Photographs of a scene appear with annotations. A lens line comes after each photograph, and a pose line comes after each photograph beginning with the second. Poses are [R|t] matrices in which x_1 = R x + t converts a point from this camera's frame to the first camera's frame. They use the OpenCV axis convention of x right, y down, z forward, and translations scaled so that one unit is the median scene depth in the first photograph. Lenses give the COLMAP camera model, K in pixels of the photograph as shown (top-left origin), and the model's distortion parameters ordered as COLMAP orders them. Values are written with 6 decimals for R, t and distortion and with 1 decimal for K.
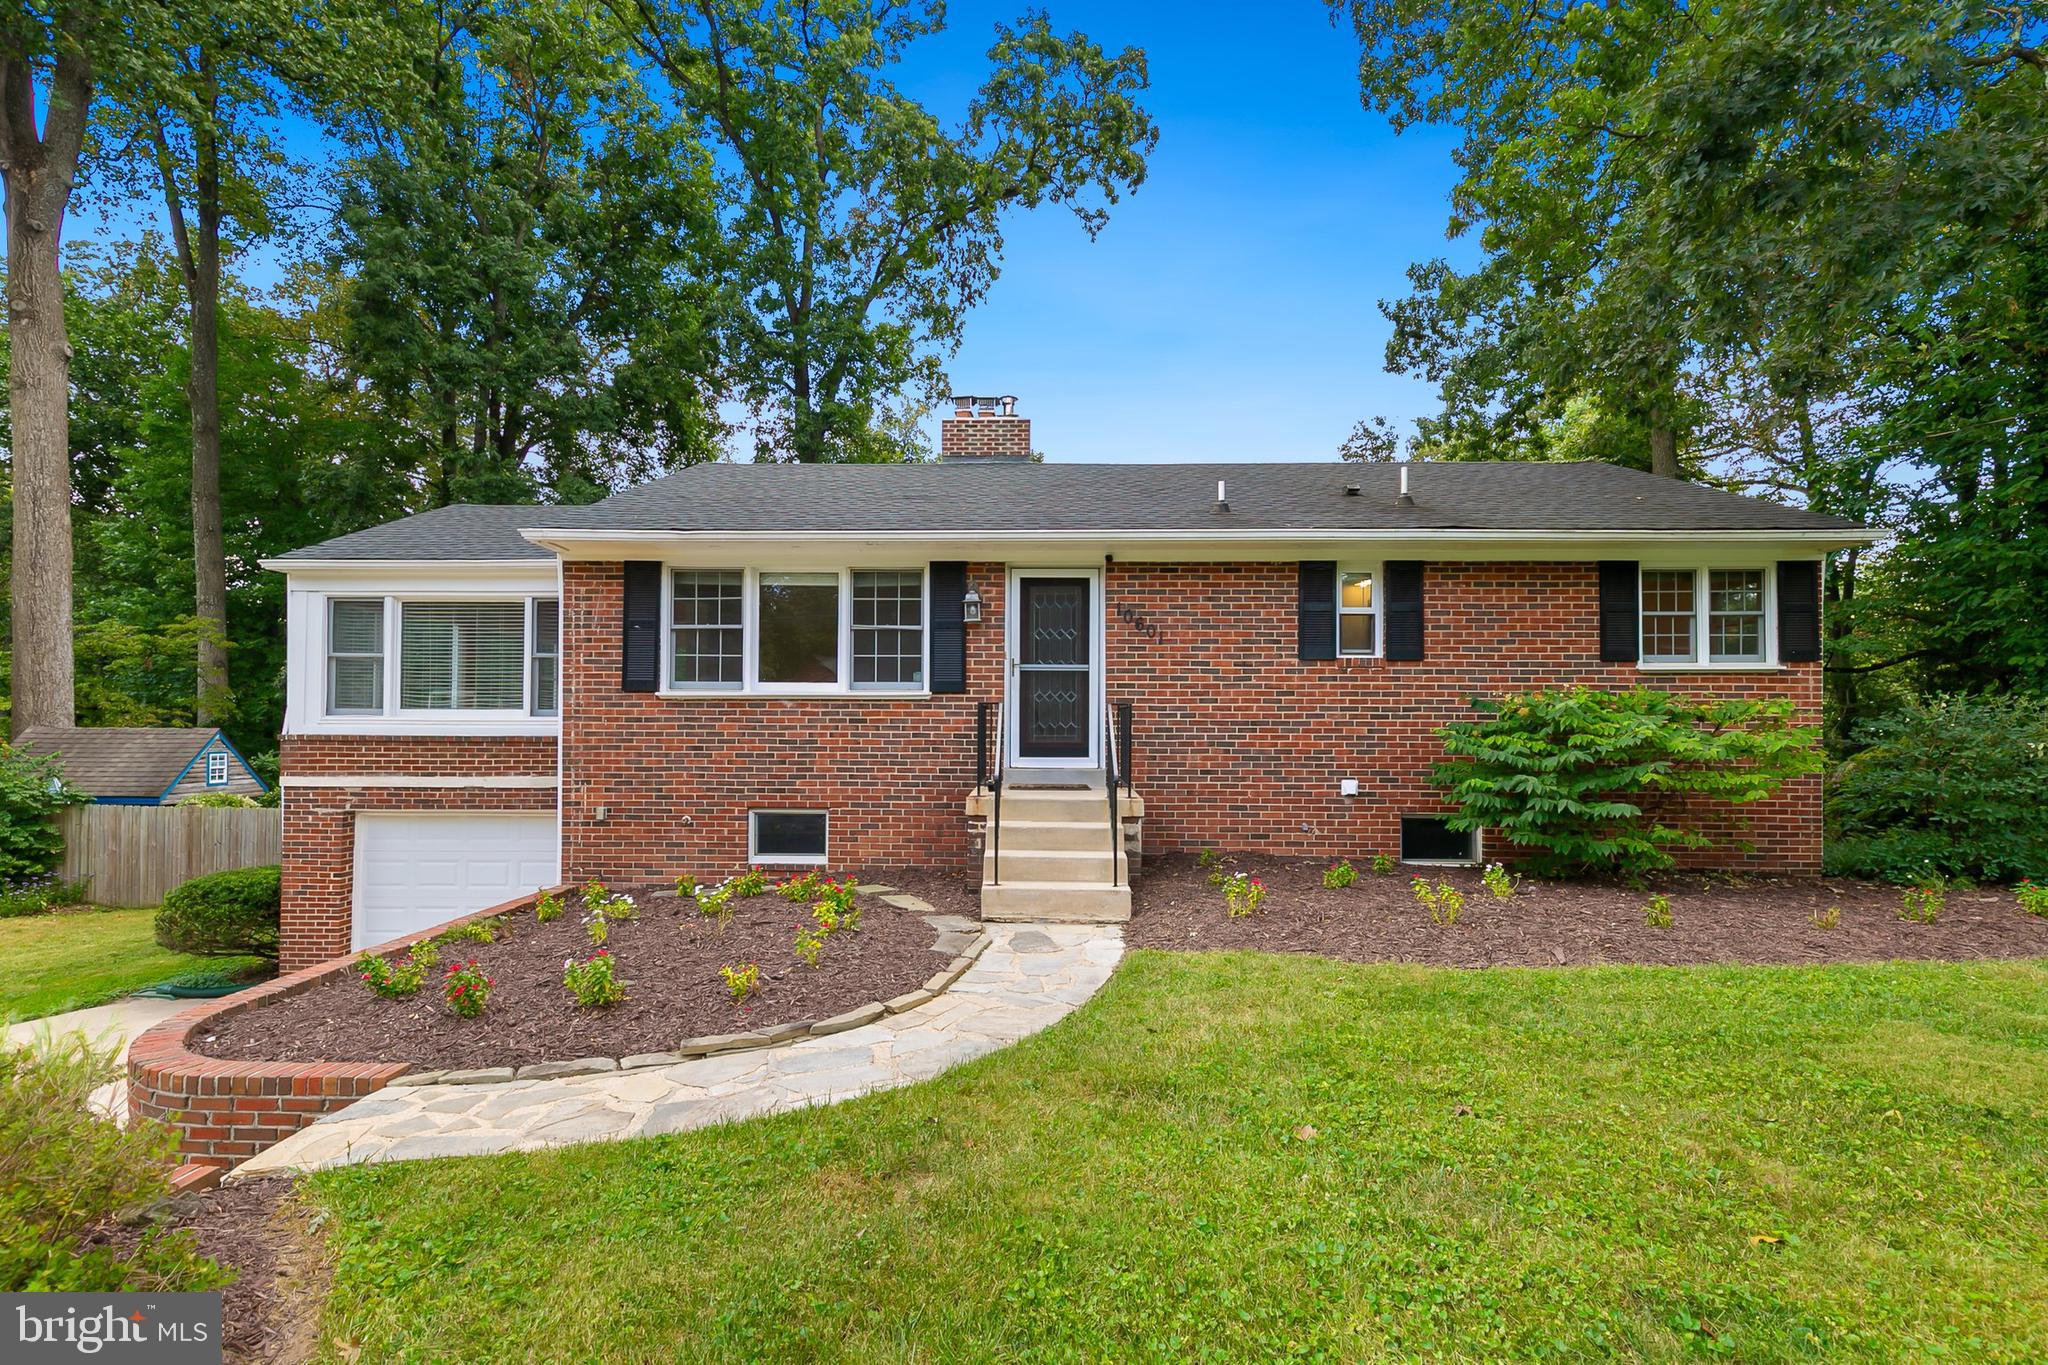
lens RADIAL K [[937.8, 0, 1013.3], [0, 937.8, 677.6], [0, 0, 1]] dist [0.013080, -0.001523]
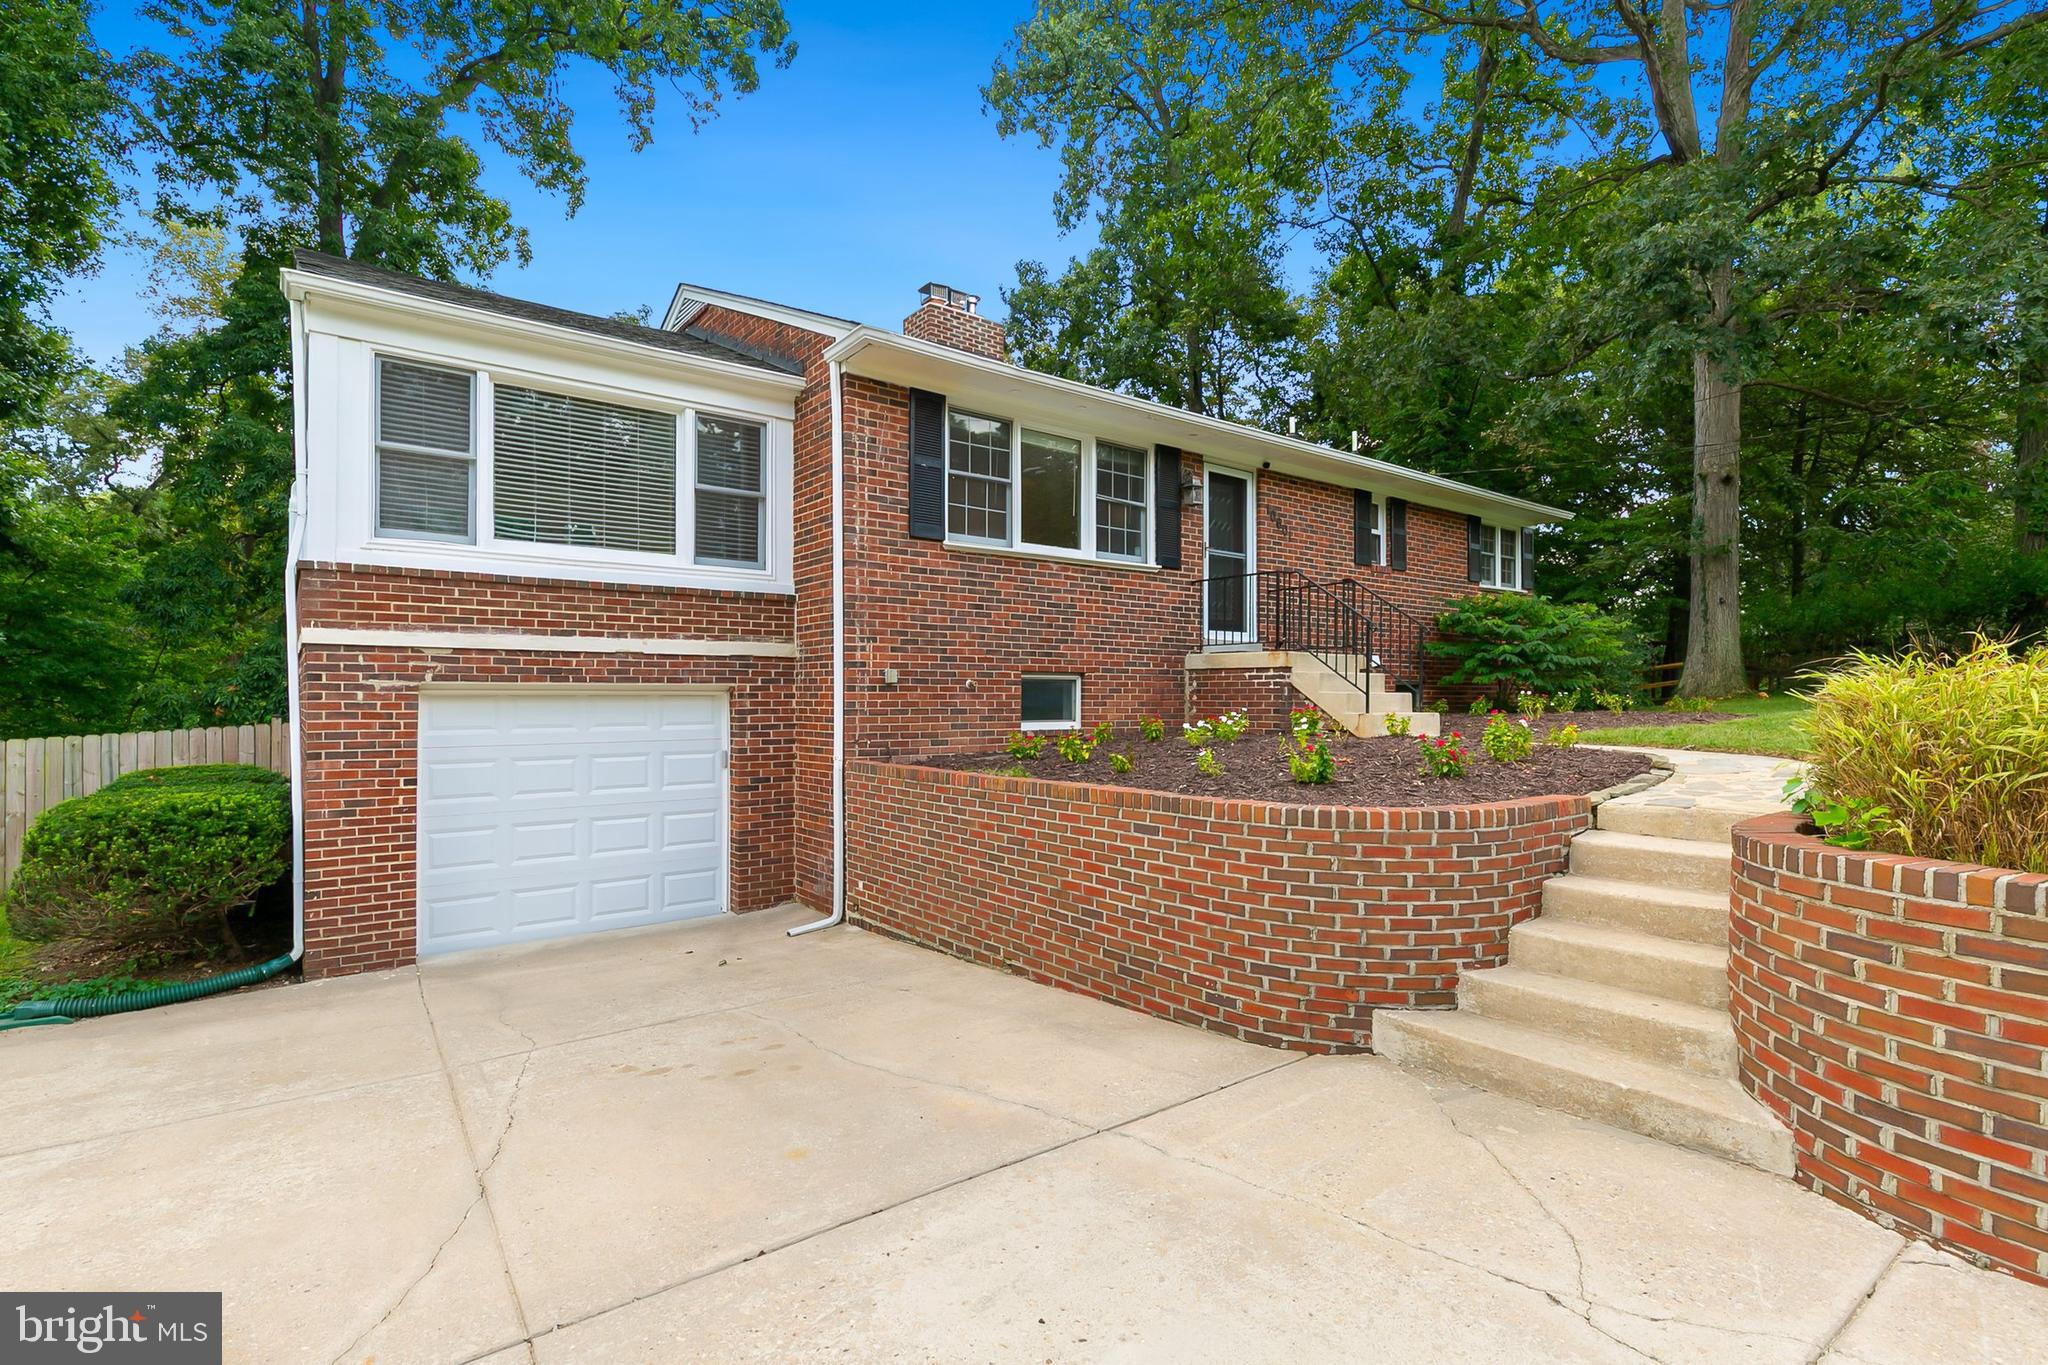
lens RADIAL K [[958.2, 0, 1026.8], [0, 958.2, 663.5], [0, 0, 1]] dist [0.001039, 0.000207]
pose [[0.781669, 0.016286, 0.623481, -0.878765], [-0.027773, 0.999576, 0.008709, 0.120706], [-0.623075, -0.024124, 0.781790, 0.234034]]
